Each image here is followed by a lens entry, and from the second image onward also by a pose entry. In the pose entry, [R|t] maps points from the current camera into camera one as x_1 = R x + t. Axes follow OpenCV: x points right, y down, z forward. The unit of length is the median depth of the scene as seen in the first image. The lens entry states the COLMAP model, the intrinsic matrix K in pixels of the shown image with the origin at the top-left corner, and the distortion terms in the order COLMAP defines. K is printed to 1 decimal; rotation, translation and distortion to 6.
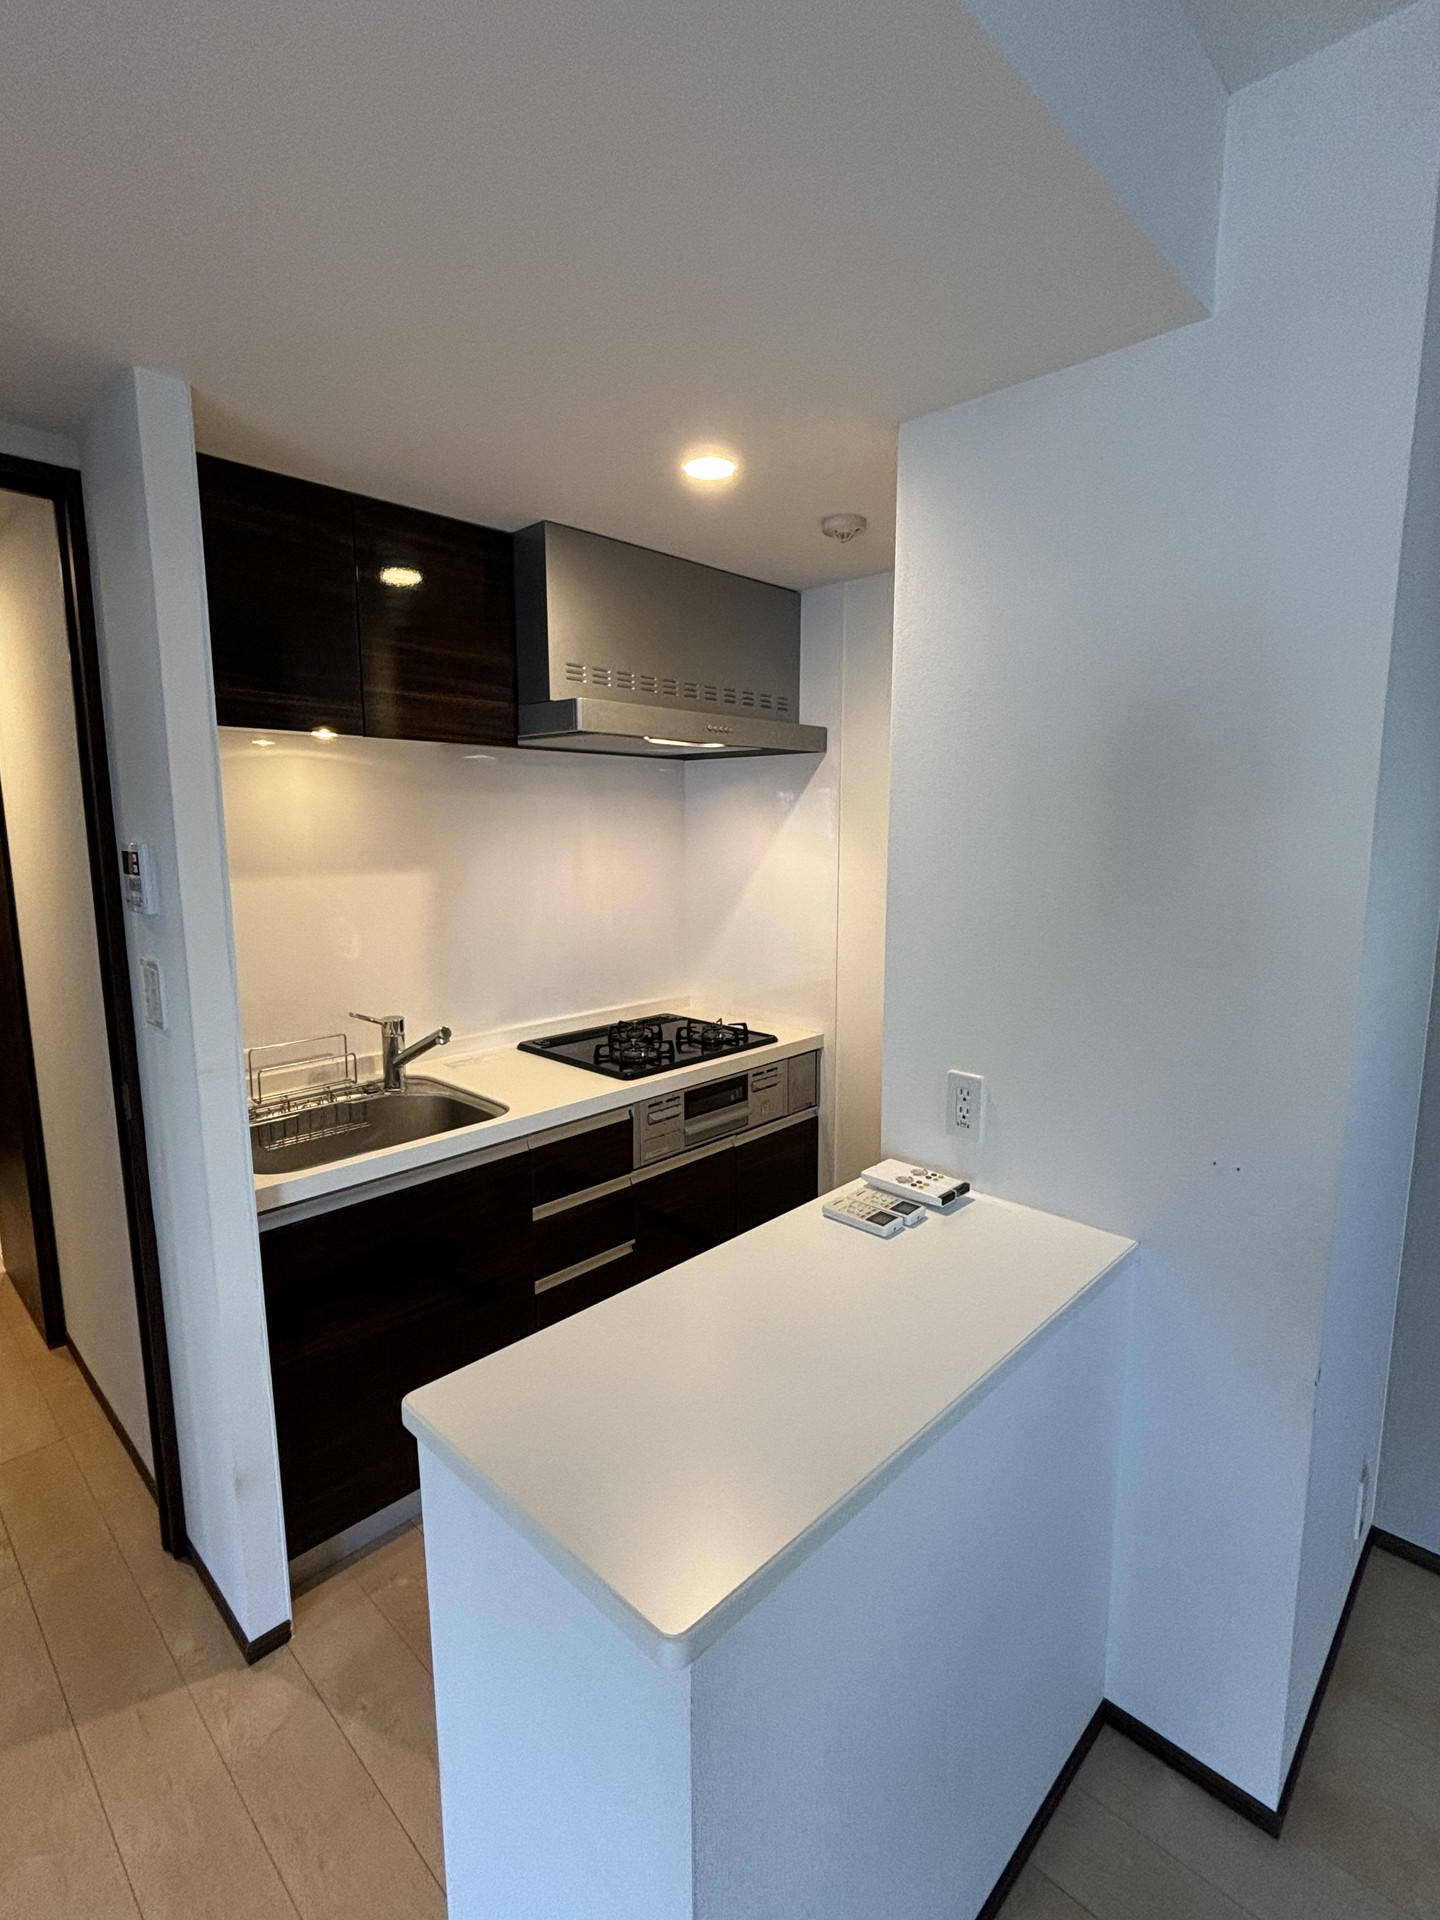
lens RADIAL K [[920.9, 0, 720.0], [0, 920.9, 960.0], [0, 0, 1]] dist [0.003522, 0.000163]
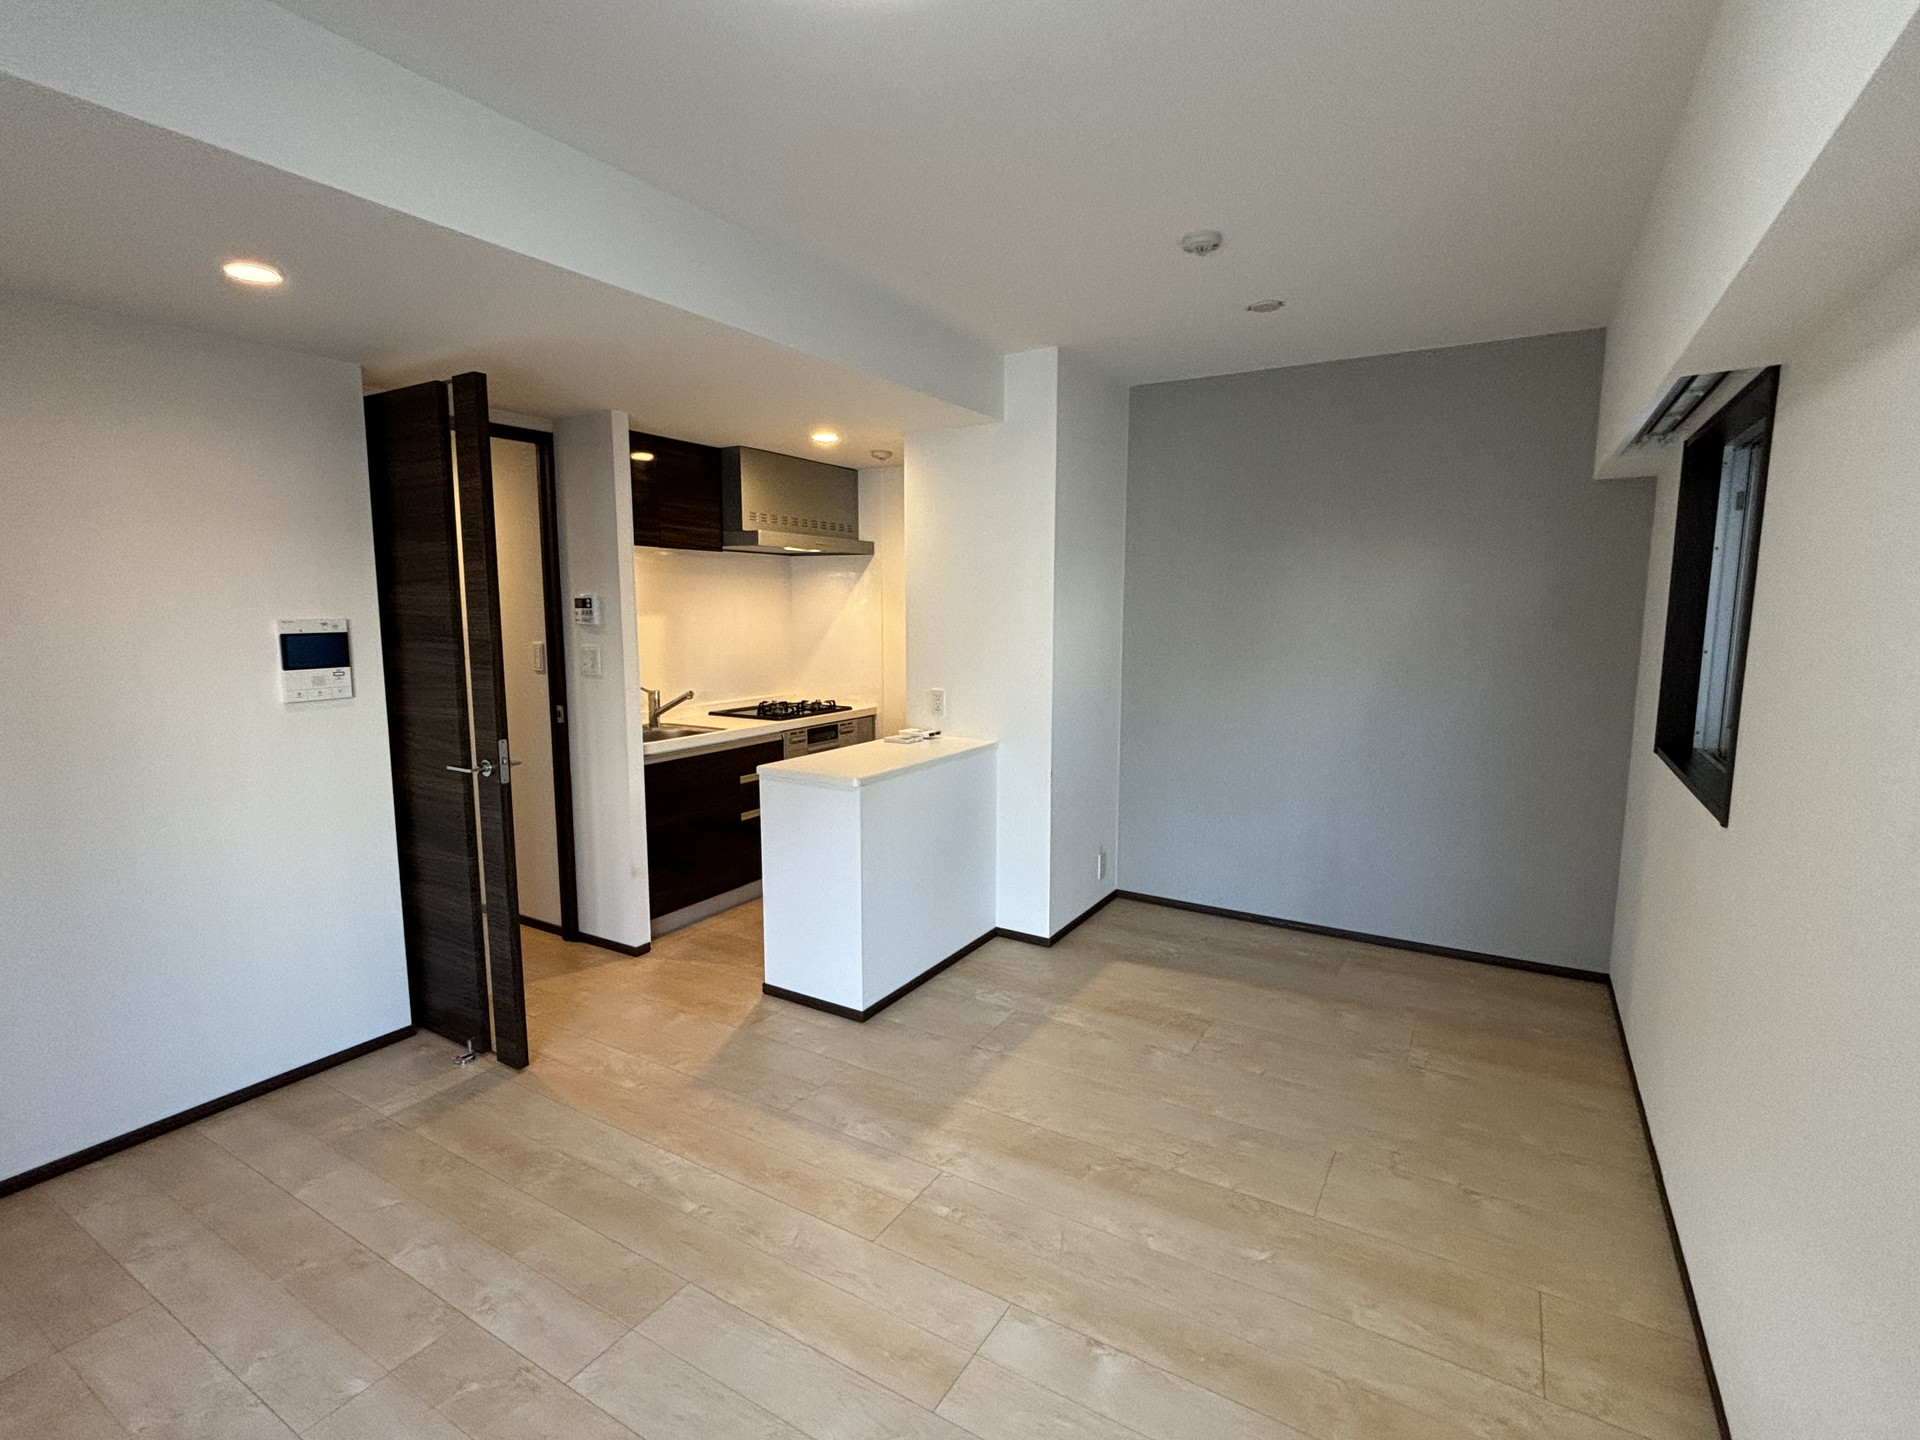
lens RADIAL K [[920.9, 0, 960.0], [0, 920.9, 720.0], [0, 0, 1]] dist [0.003522, 0.000163]
pose [[0.975287, -0.025331, 0.219487, -0.157050], [0.030393, 0.999344, -0.019716, 0.180897], [-0.218844, 0.025900, 0.975416, -1.009459]]
